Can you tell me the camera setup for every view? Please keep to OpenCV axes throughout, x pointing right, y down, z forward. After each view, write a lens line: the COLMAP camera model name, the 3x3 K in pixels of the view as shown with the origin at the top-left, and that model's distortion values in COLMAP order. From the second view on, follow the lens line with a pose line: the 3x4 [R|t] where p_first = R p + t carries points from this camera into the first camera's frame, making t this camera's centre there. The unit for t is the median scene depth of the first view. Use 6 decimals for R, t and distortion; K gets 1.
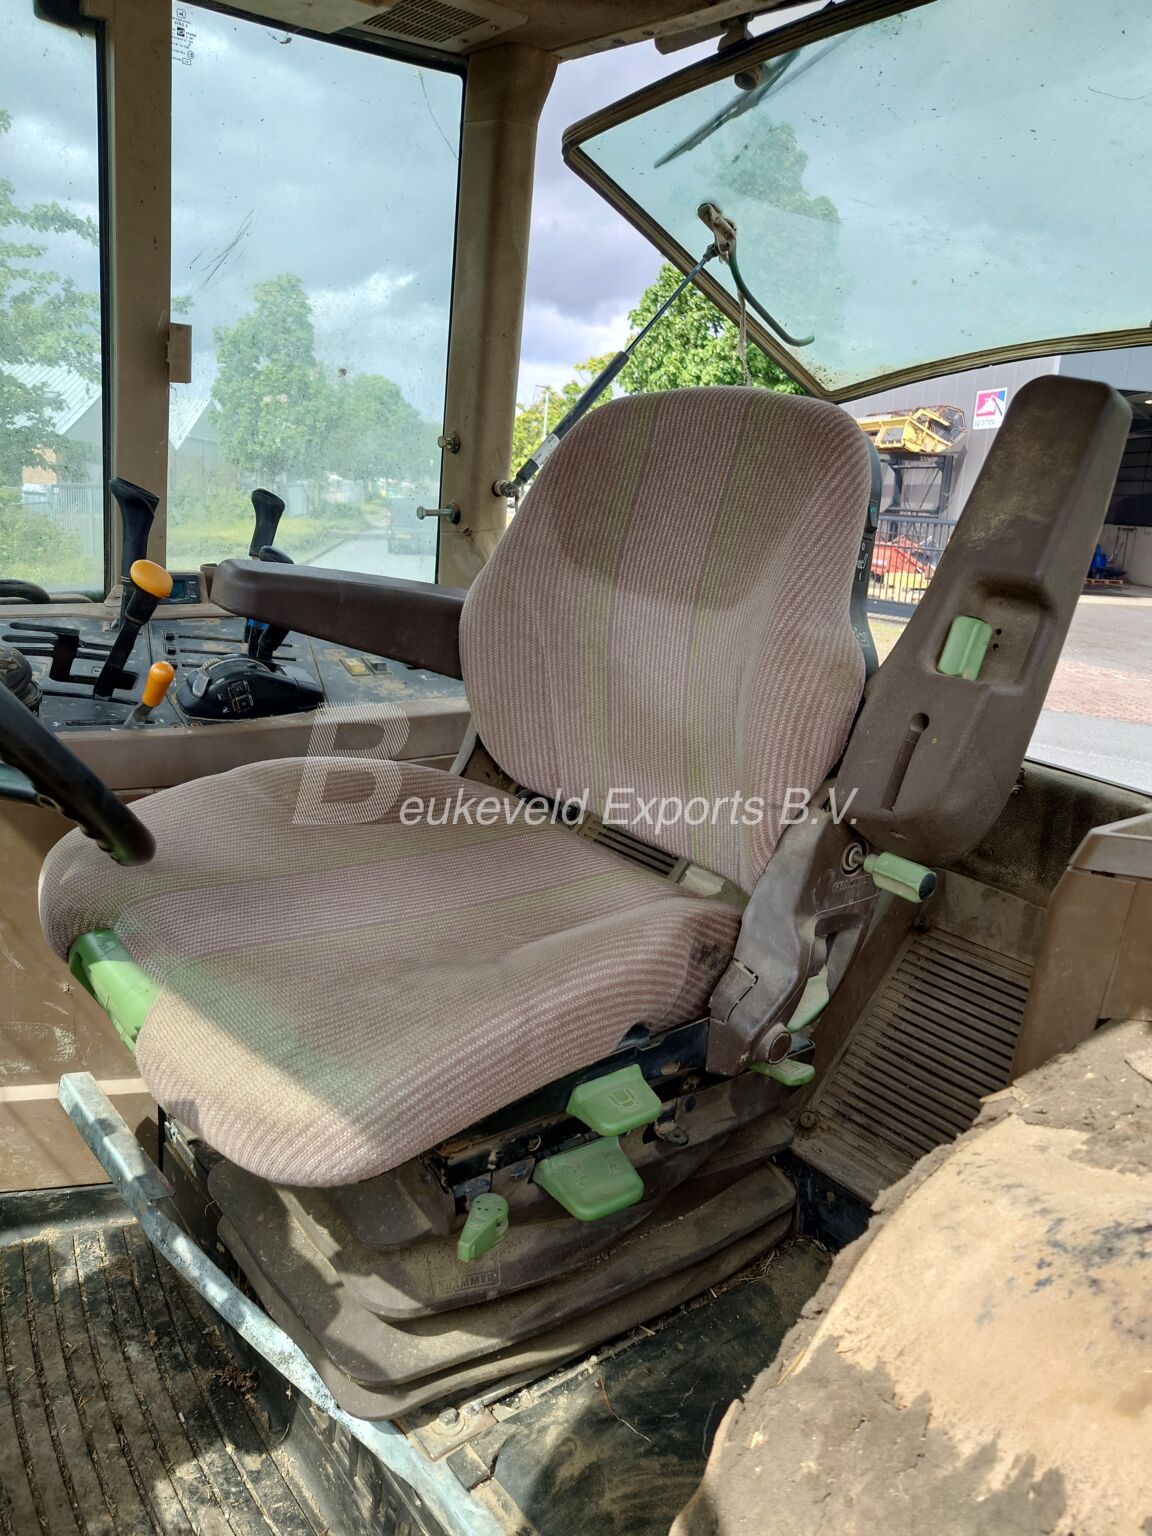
lens RADIAL K [[1127.6, 0, 582.2], [0, 1127.6, 762.3], [0, 0, 1]] dist [-0.043033, 0.052845]
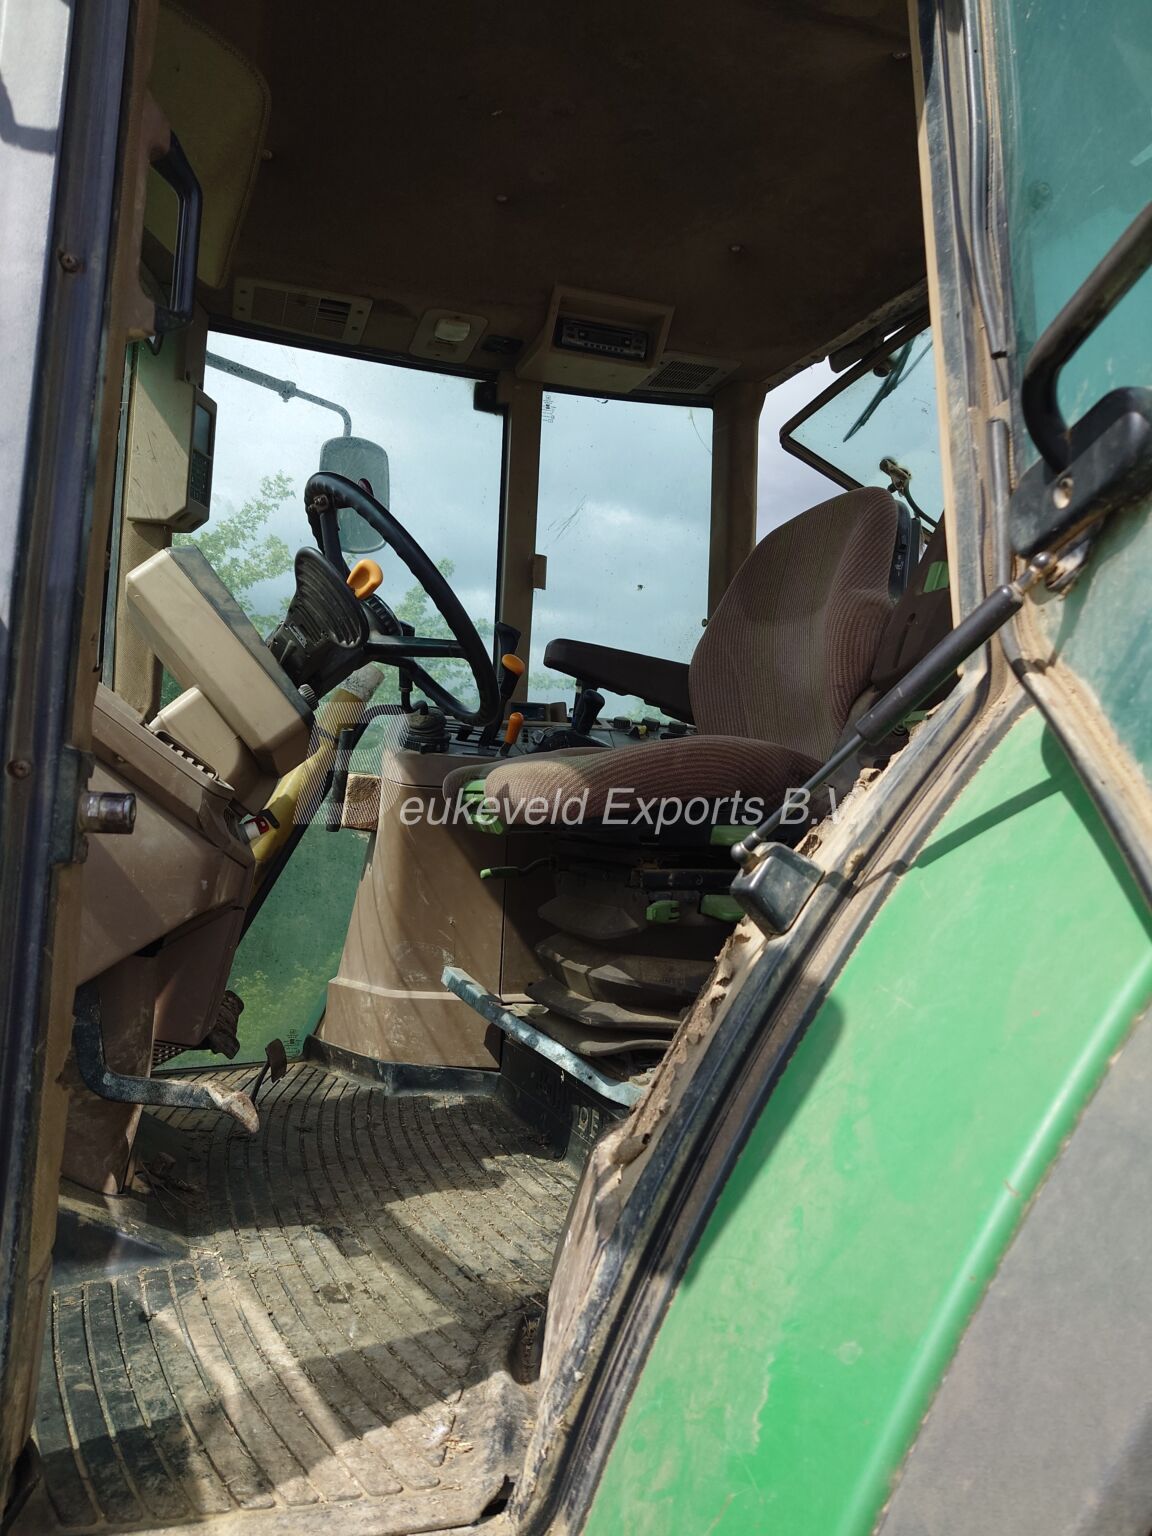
lens RADIAL K [[1100.4, 0, 571.6], [0, 1100.4, 769.3], [0, 0, 1]] dist [0.006346, 0.002128]
pose [[0.943324, -0.070904, -0.324211, 0.192957], [-0.036729, 0.948605, -0.314323, 0.418632], [0.329835, 0.308416, 0.892238, -0.352903]]
